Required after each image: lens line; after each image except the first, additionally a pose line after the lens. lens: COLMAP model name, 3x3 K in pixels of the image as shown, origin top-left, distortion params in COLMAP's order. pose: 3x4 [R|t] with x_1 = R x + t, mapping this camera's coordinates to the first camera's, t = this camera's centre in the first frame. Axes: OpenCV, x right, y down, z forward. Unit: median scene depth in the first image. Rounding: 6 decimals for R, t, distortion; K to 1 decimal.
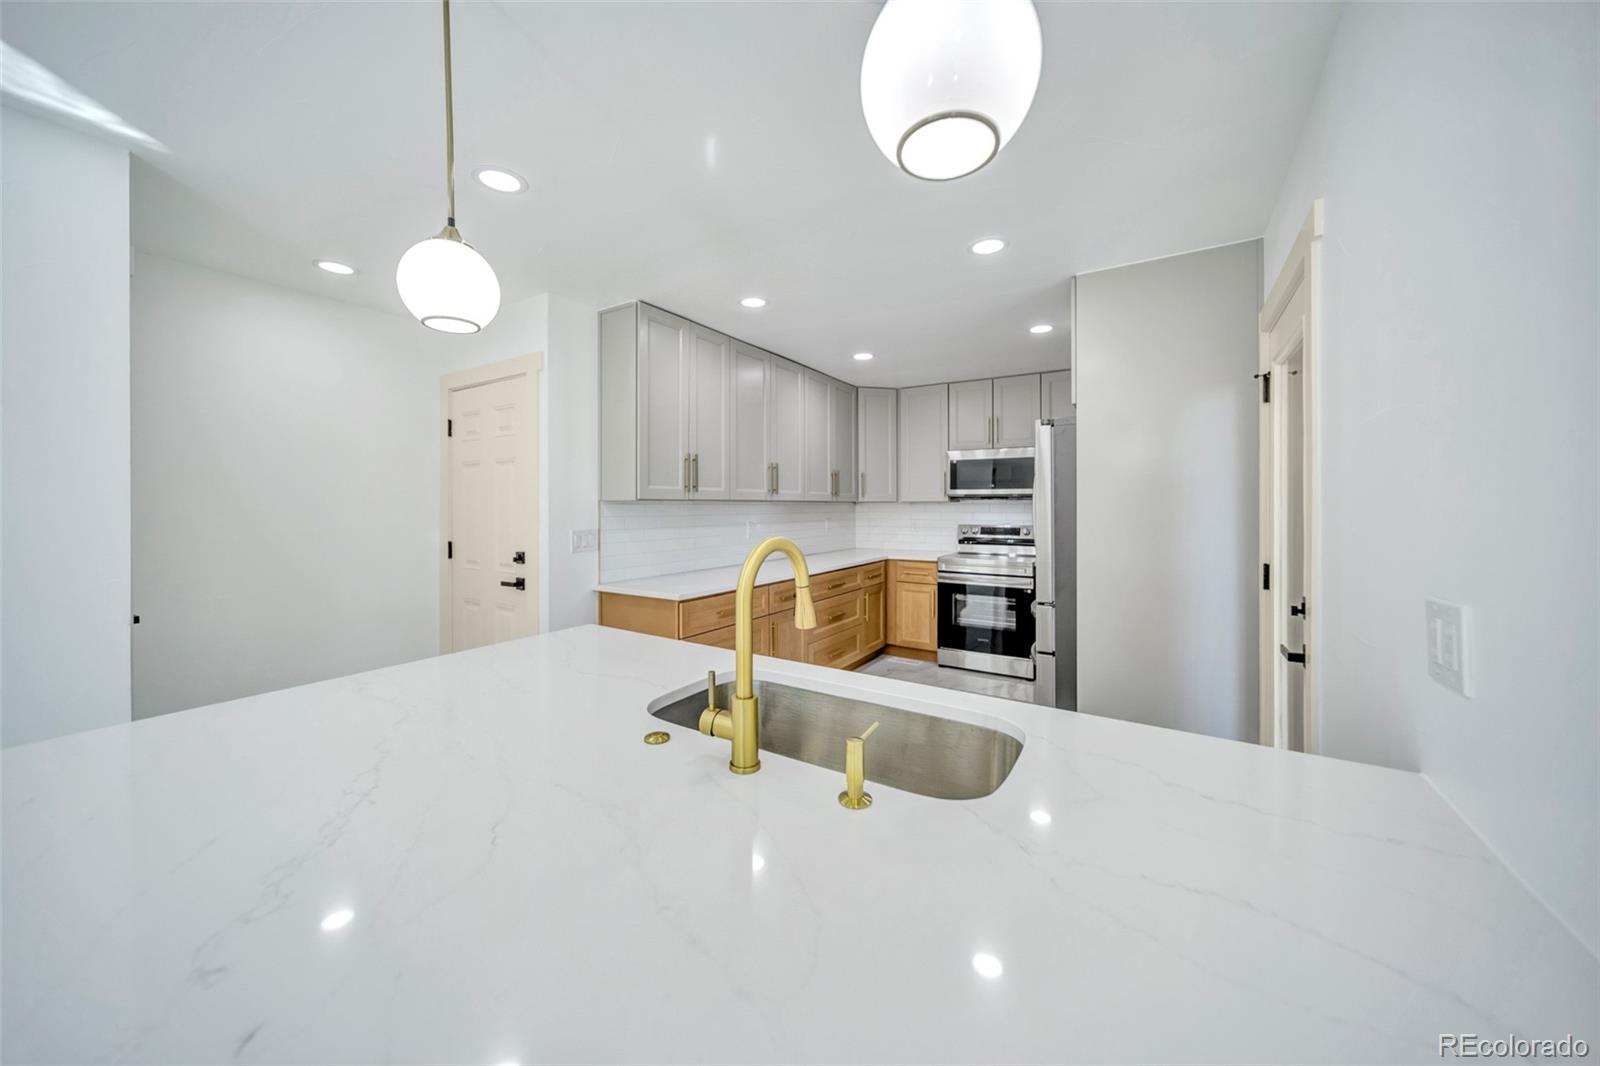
lens RADIAL K [[565.9, 0, 797.7], [0, 565.9, 510.8], [0, 0, 1]] dist [-0.000967, -0.000063]
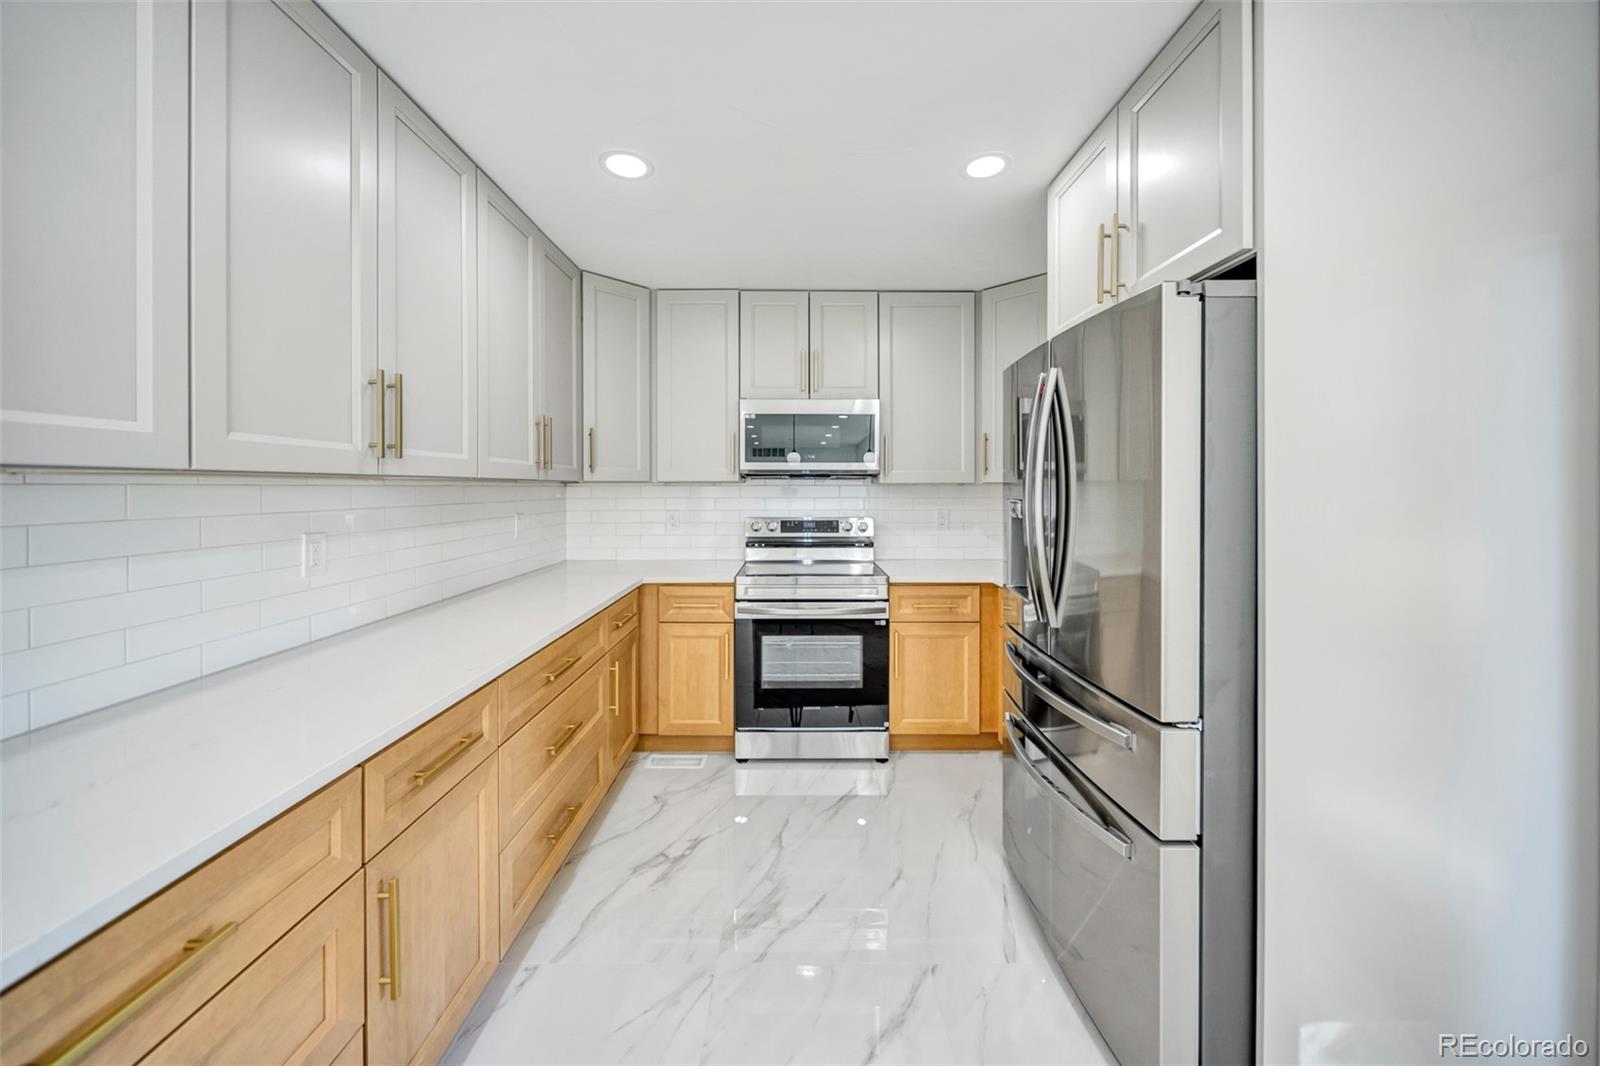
lens RADIAL K [[565.9, 0, 798.9], [0, 565.9, 490.2], [0, 0, 1]] dist [-0.000967, -0.000063]
pose [[0.838975, -0.002584, 0.544164, -0.015494], [0.004625, 0.999986, -0.002383, -0.005125], [-0.544151, 0.004516, 0.838975, 0.459531]]
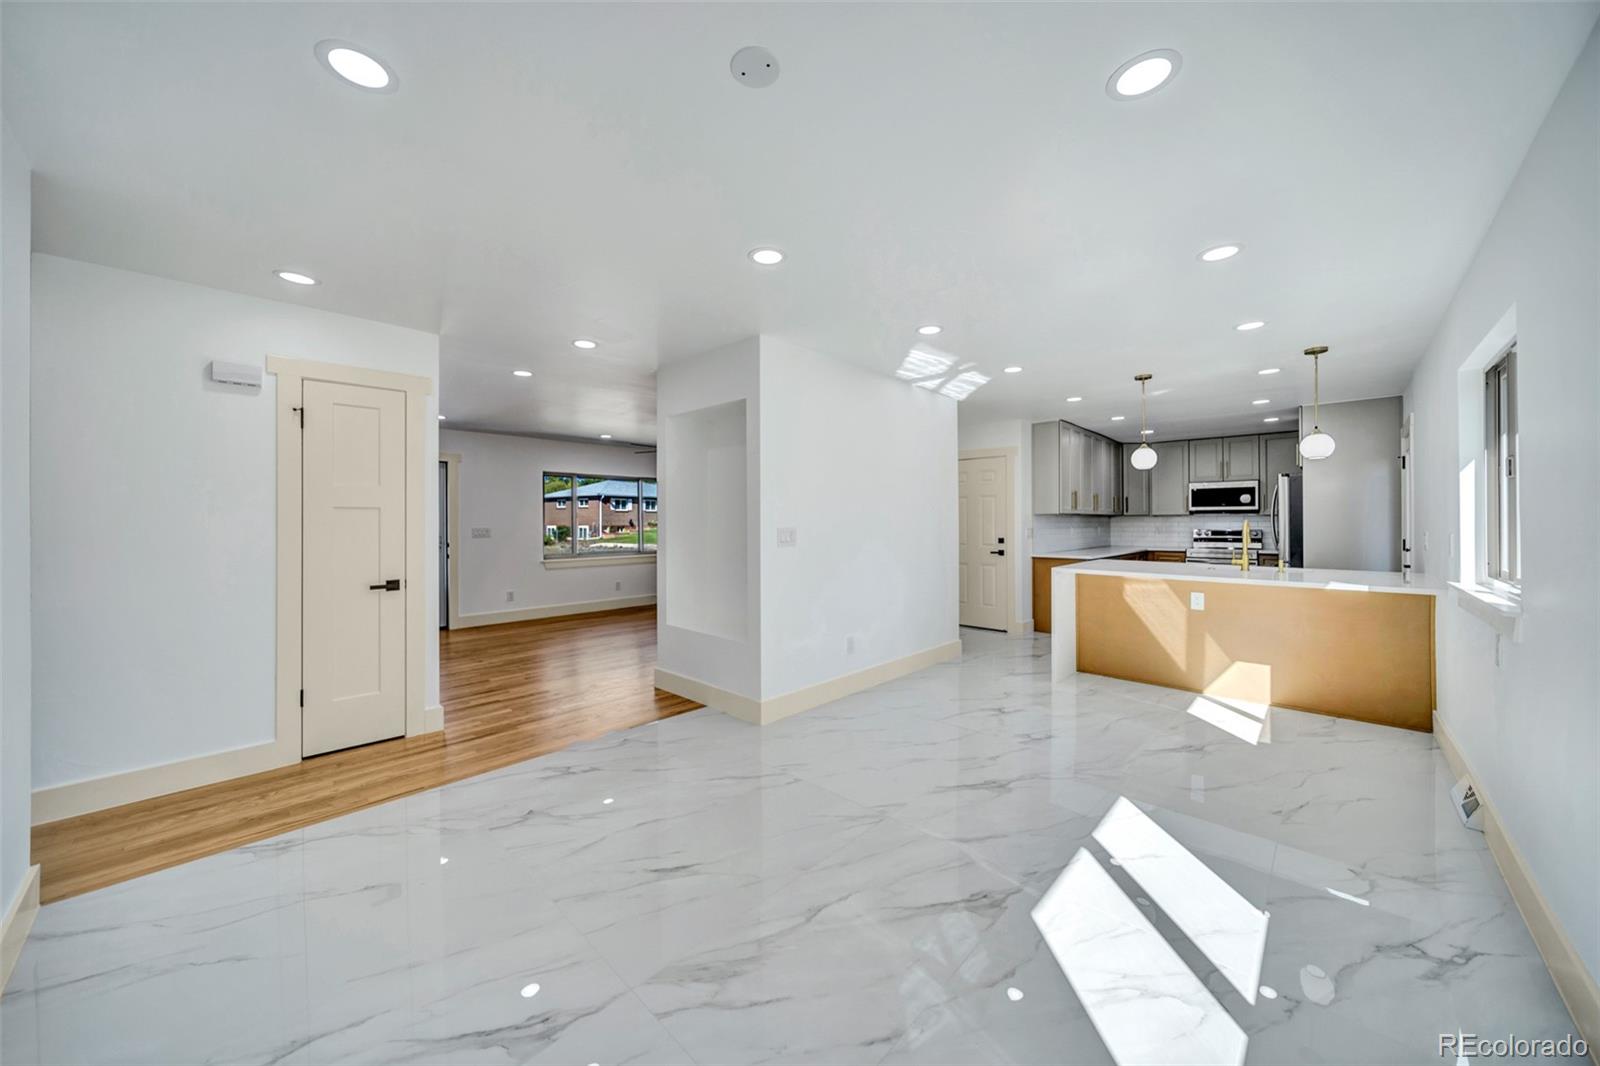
lens RADIAL K [[565.9, 0, 782.9], [0, 565.9, 520.9], [0, 0, 1]] dist [-0.000967, -0.000063]
pose [[0.979510, -0.003568, -0.201364, -0.549715], [0.000552, 0.999887, -0.015032, 0.025300], [0.201395, 0.014613, 0.979401, -0.813989]]
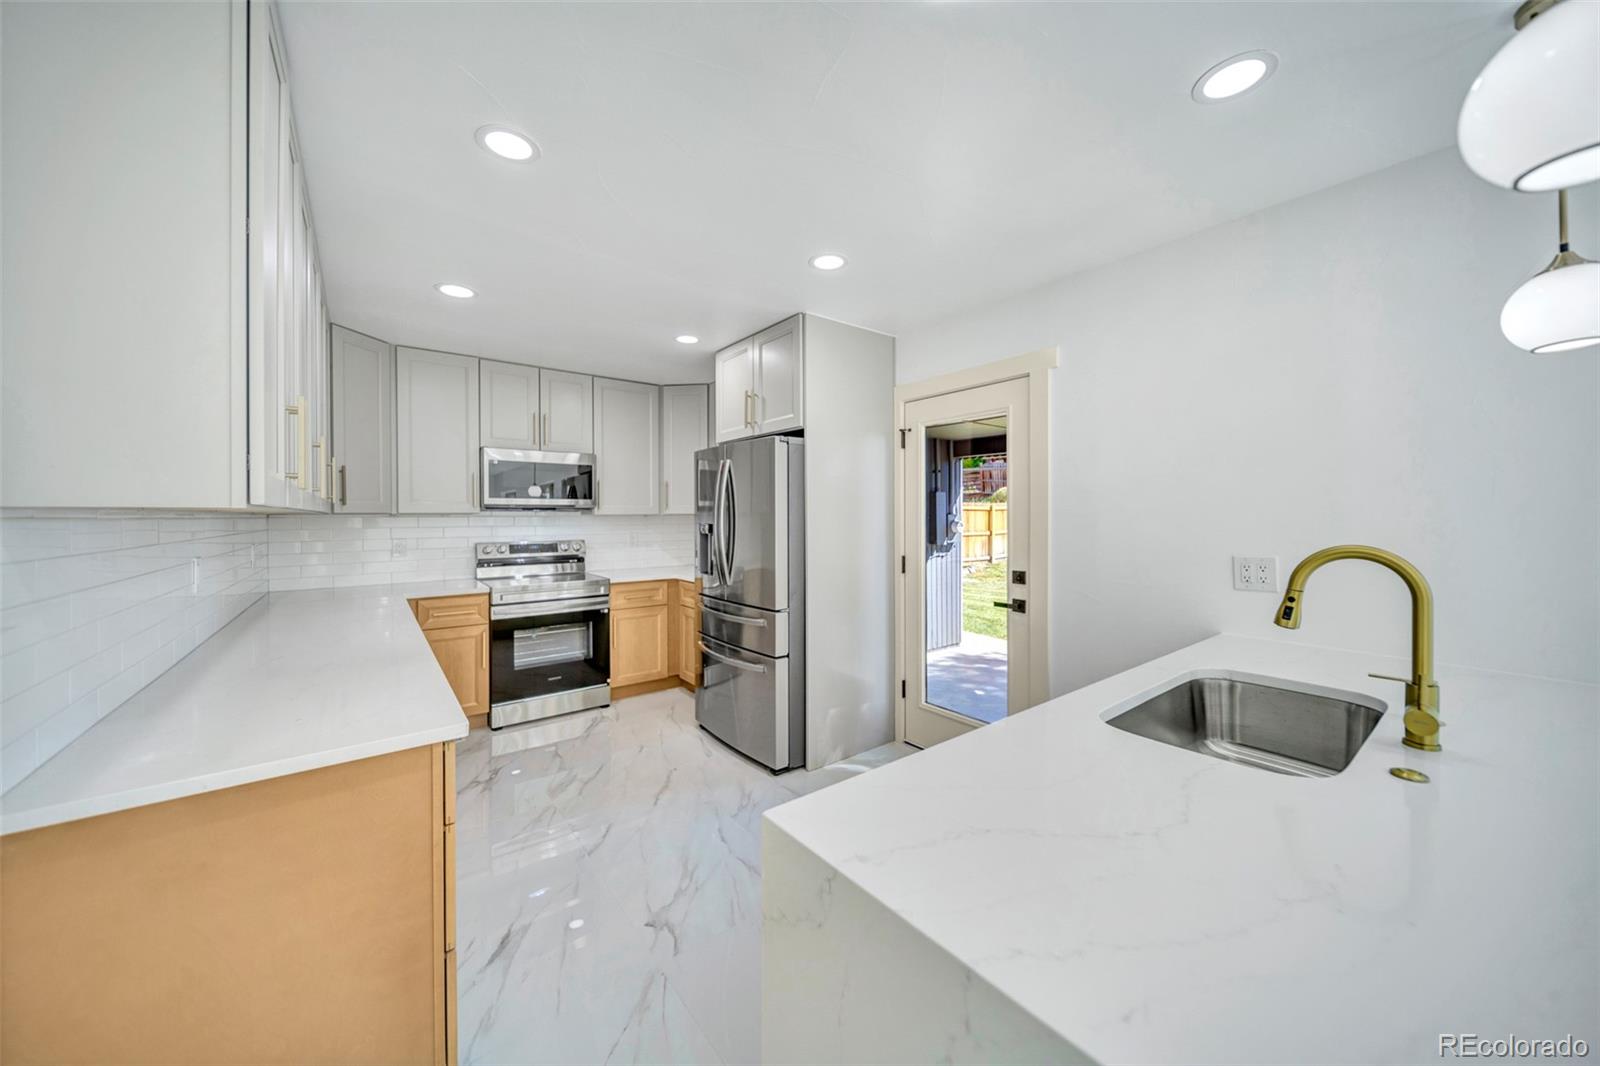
lens RADIAL K [[565.9, 0, 793.3], [0, 565.9, 521.4], [0, 0, 1]] dist [-0.000967, -0.000063]
pose [[0.340019, -0.010255, 0.940363, -0.316610], [0.010551, 0.999919, 0.007089, -0.006363], [-0.940359, 0.007512, 0.340100, 0.353649]]
